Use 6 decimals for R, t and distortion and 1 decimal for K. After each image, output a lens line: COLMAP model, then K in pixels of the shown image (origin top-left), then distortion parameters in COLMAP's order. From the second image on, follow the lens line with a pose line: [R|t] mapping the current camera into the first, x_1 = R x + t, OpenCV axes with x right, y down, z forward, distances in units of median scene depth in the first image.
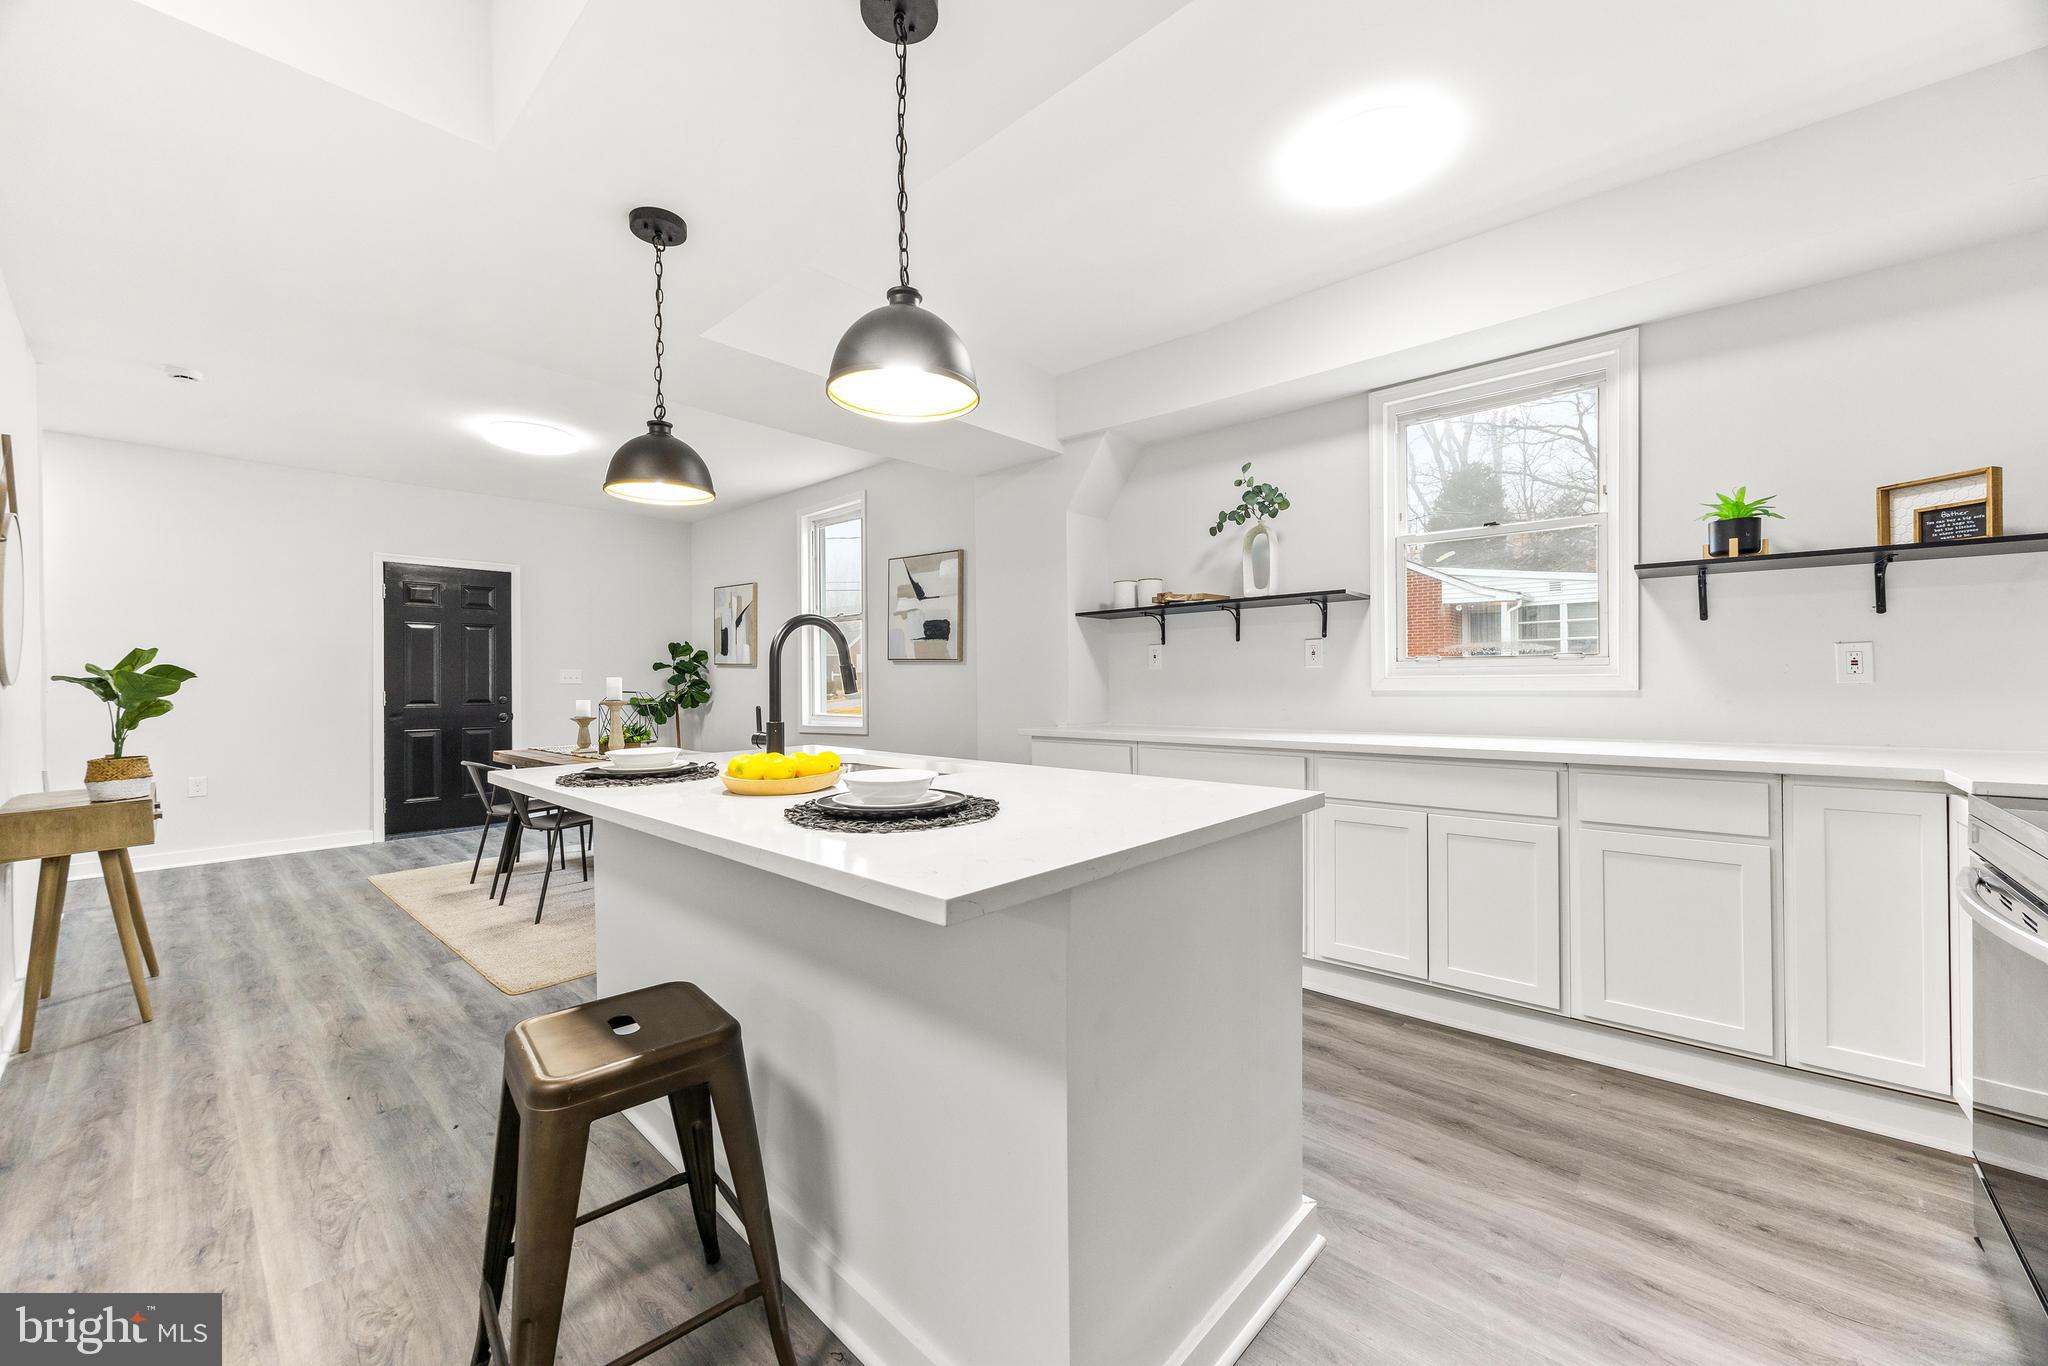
lens RADIAL K [[774.5, 0, 1011.4], [0, 774.5, 678.0], [0, 0, 1]] dist [-0.003133, 0.000050]
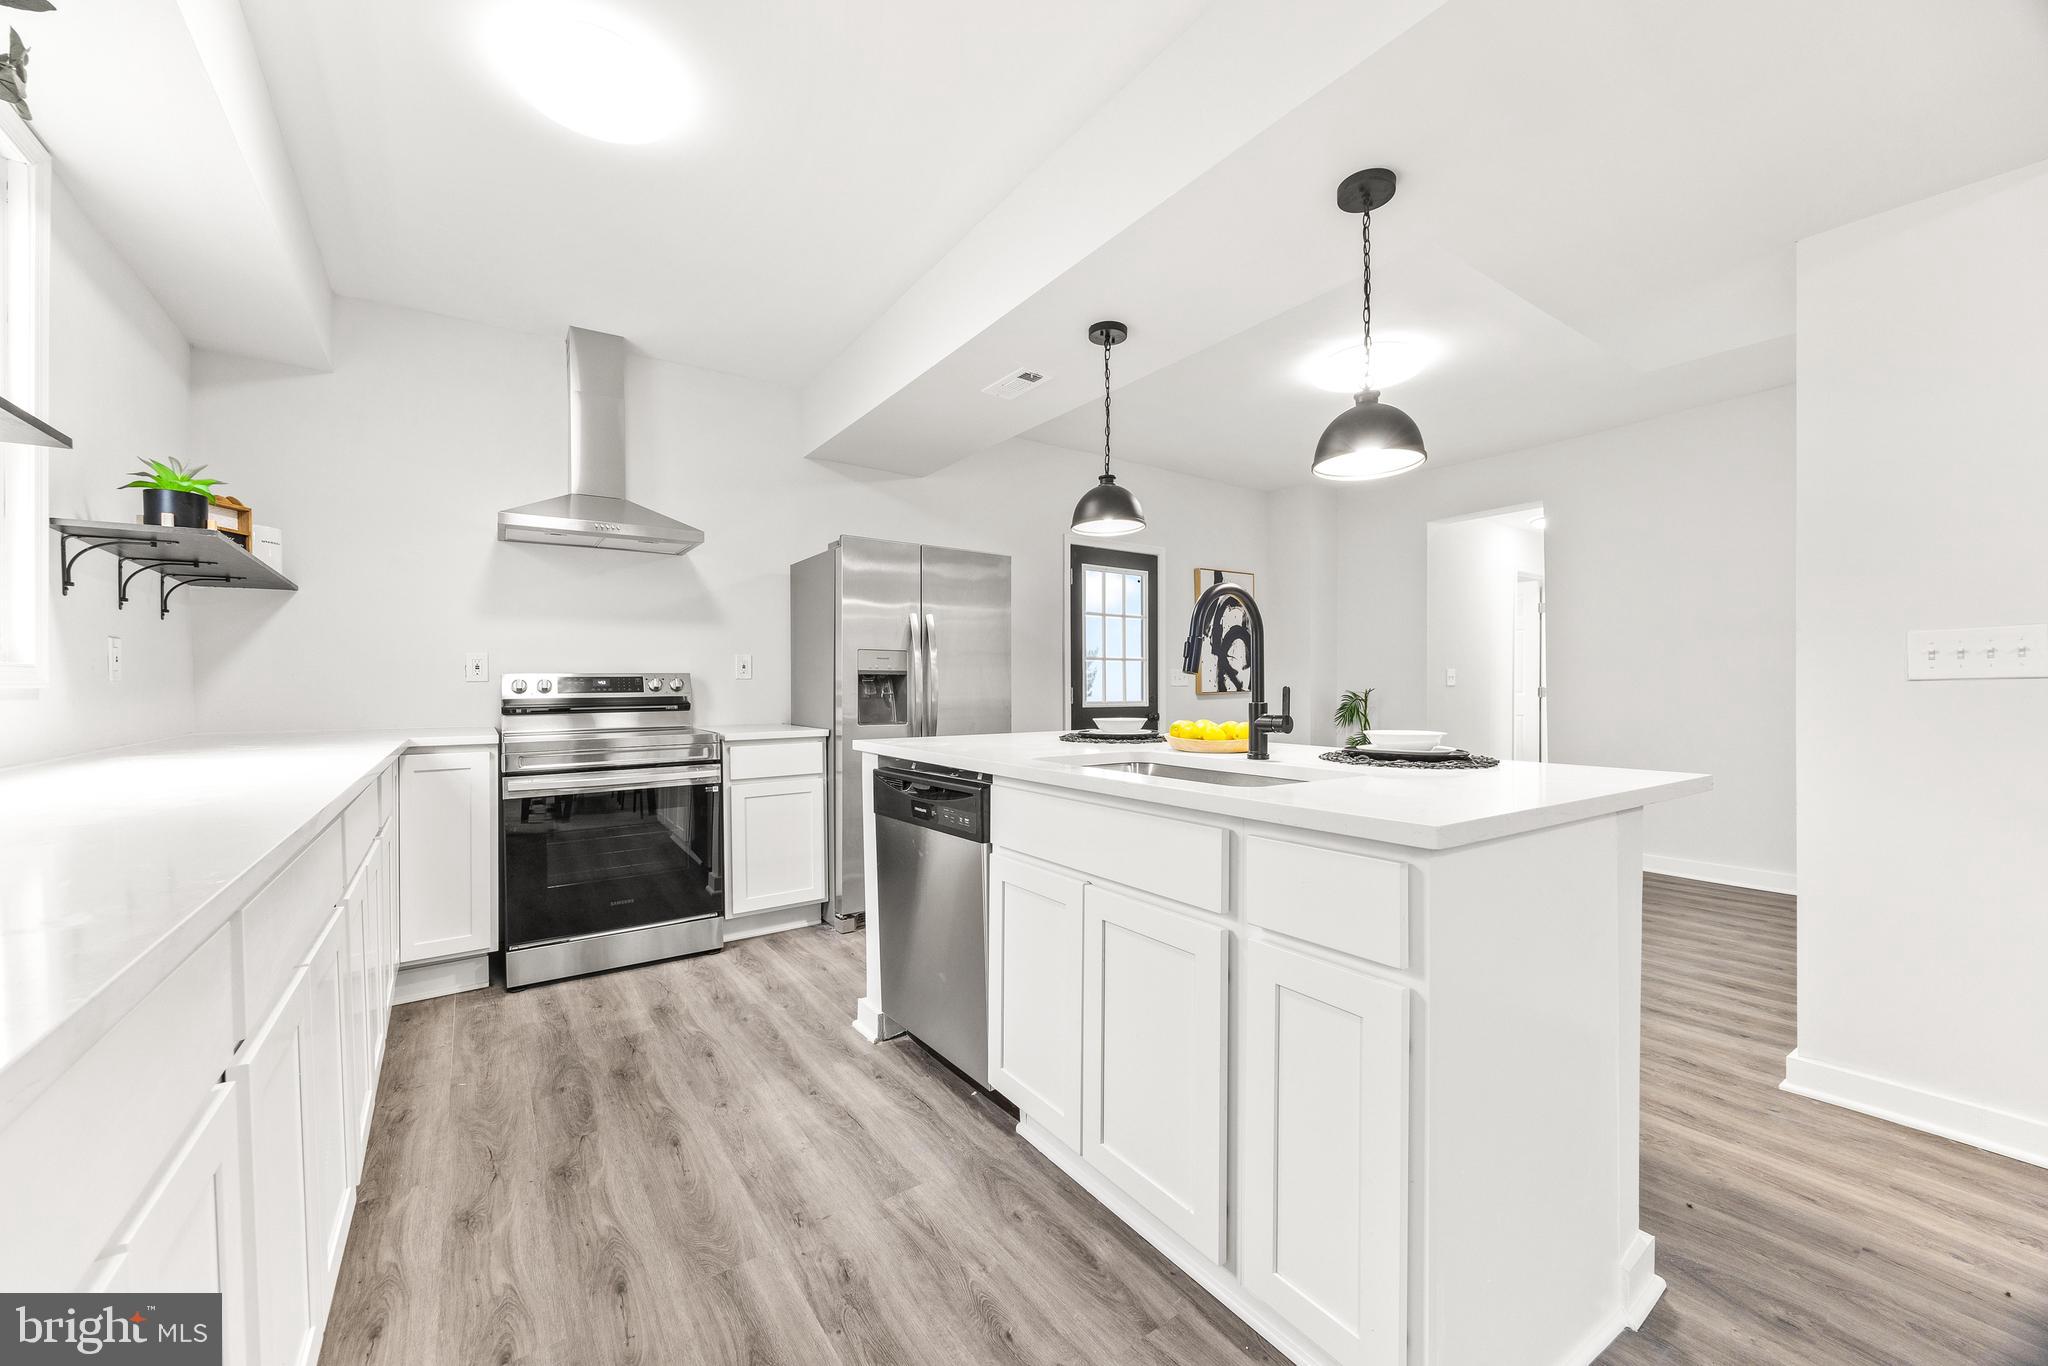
lens RADIAL K [[774.5, 0, 1025.8], [0, 774.5, 678.7], [0, 0, 1]] dist [-0.003133, 0.000050]
pose [[-0.977574, 0.015863, 0.209995, -0.091070], [0.012530, 0.999774, -0.017194, 0.016154], [-0.210220, -0.014177, -0.977551, 0.794016]]
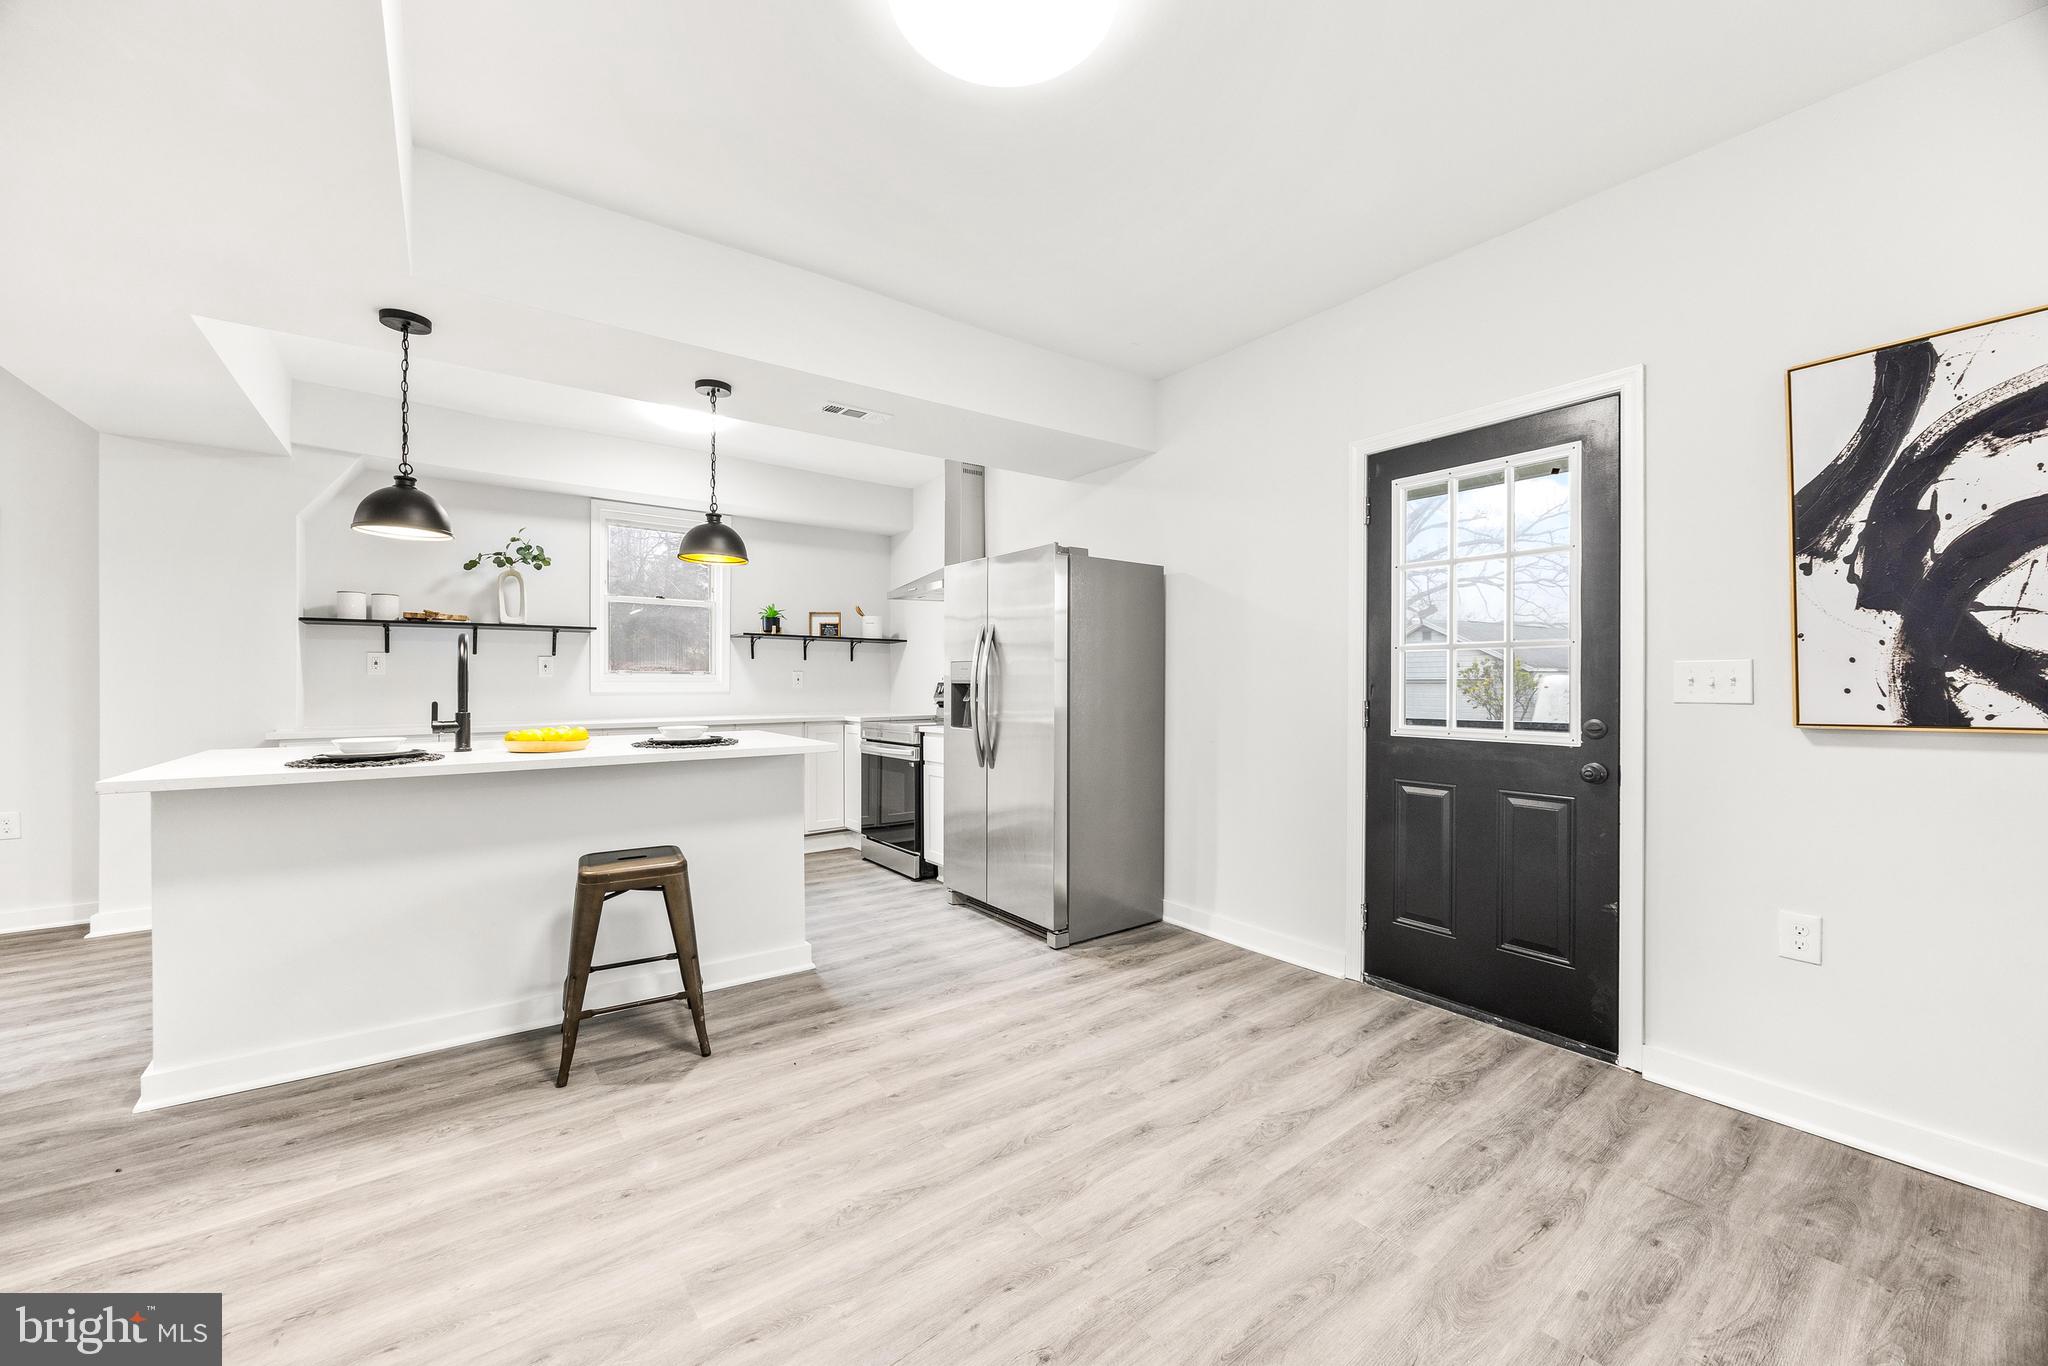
lens RADIAL K [[774.5, 0, 1030.5], [0, 774.5, 692.1], [0, 0, 1]] dist [-0.003133, 0.000050]
pose [[0.181587, -0.003046, 0.983370, -0.580151], [-0.004597, 0.999982, 0.003946, 0.003611], [-0.983364, -0.005238, 0.181569, -0.089539]]
